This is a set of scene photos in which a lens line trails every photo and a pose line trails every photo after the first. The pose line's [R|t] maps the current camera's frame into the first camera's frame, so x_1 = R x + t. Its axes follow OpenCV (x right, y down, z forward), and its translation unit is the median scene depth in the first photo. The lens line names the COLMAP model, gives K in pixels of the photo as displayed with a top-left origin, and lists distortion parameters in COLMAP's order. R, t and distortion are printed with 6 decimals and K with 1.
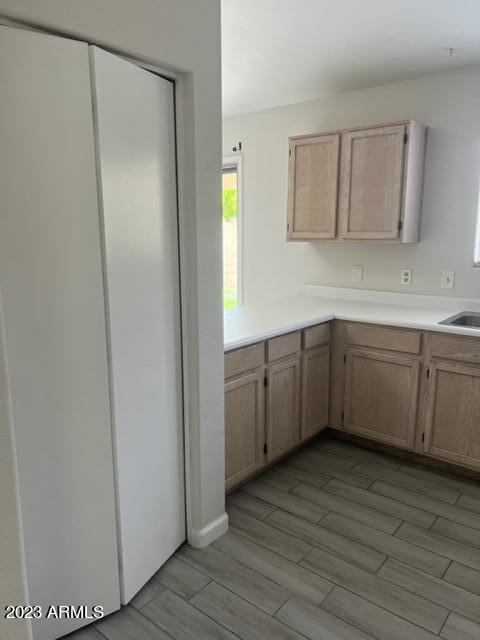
lens RADIAL K [[486.1, 0, 238.2], [0, 486.1, 320.4], [0, 0, 1]] dist [0.041824, -0.033099]
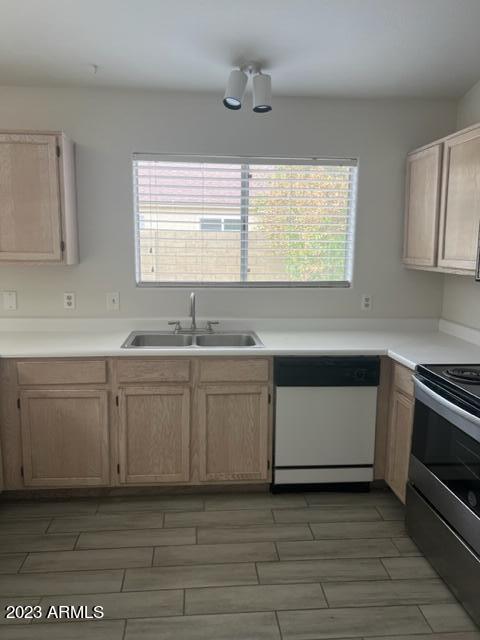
lens RADIAL K [[486.1, 0, 240.1], [0, 486.1, 322.3], [0, 0, 1]] dist [0.041824, -0.033099]
pose [[0.719437, -0.099753, 0.687357, -0.075556], [0.120108, 0.992592, 0.018337, -0.031680], [-0.684094, 0.069365, 0.726088, 0.130601]]
